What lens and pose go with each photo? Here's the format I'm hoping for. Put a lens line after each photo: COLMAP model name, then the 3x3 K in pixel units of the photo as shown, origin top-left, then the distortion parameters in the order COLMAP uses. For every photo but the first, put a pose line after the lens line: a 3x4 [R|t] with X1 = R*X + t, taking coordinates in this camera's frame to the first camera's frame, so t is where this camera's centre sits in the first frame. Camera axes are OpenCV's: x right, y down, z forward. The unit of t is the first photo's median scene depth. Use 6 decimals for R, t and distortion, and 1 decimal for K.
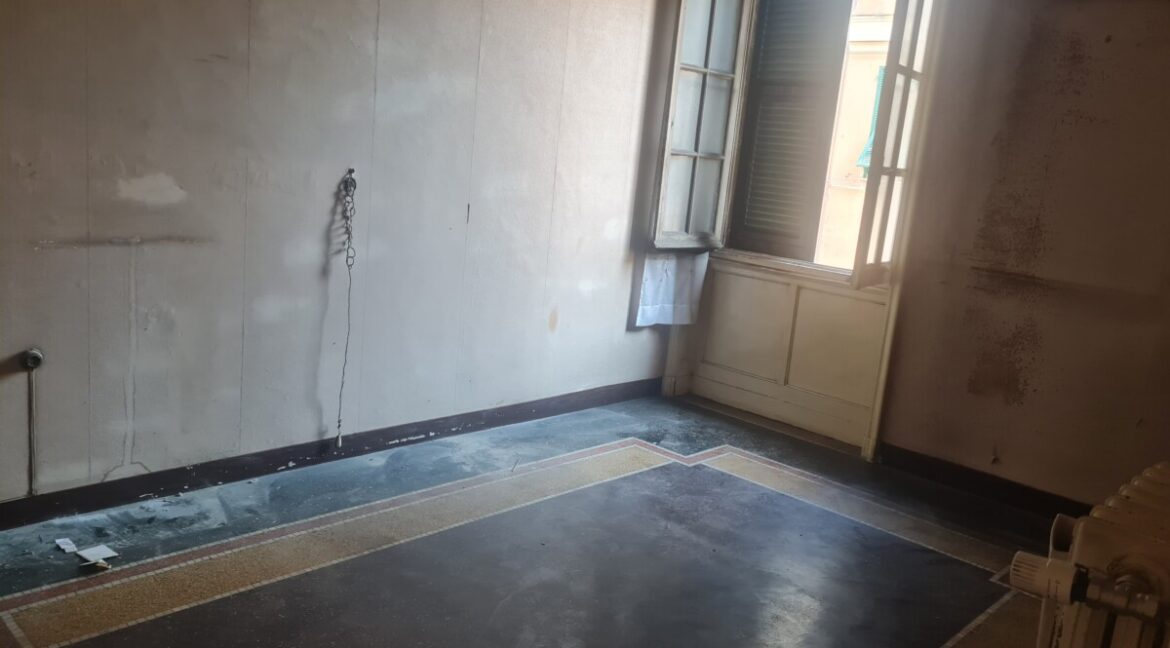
lens RADIAL K [[905.2, 0, 585.0], [0, 905.2, 324.0], [0, 0, 1]] dist [0.038658, -0.013015]
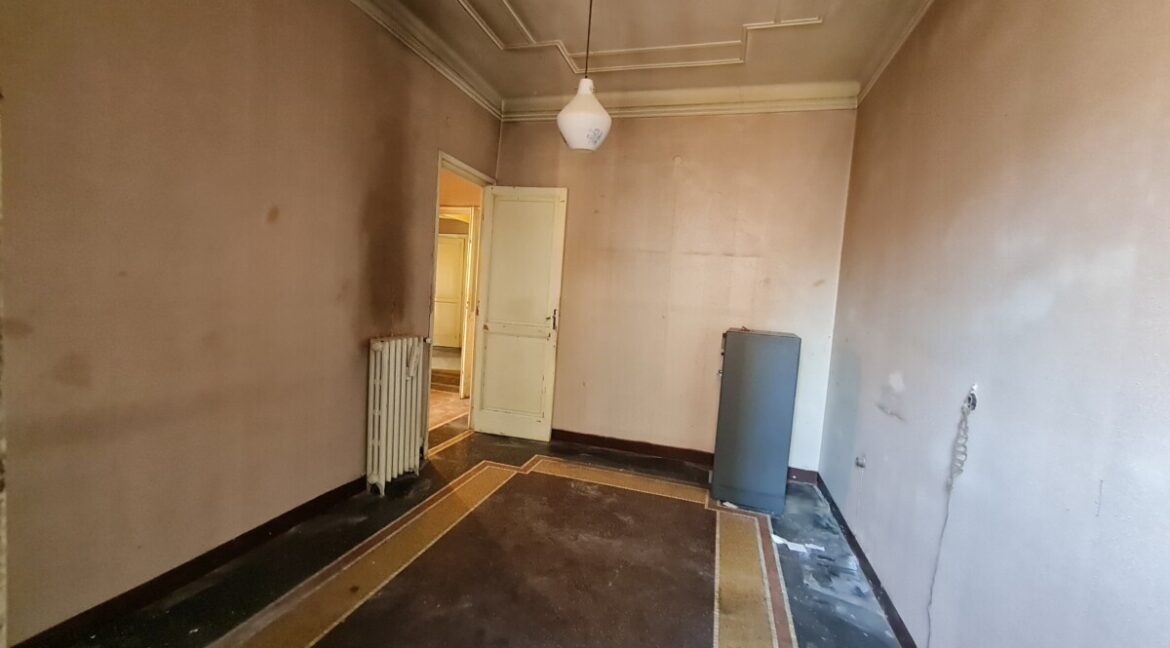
lens RADIAL K [[475.1, 0, 573.1], [0, 475.1, 322.9], [0, 0, 1]] dist [0.000102, 0.000276]
pose [[-0.884627, -0.119587, -0.450704, 0.308706], [-0.232707, 0.950810, 0.204468, -0.230900], [0.404082, 0.285760, -0.868941, 1.215379]]
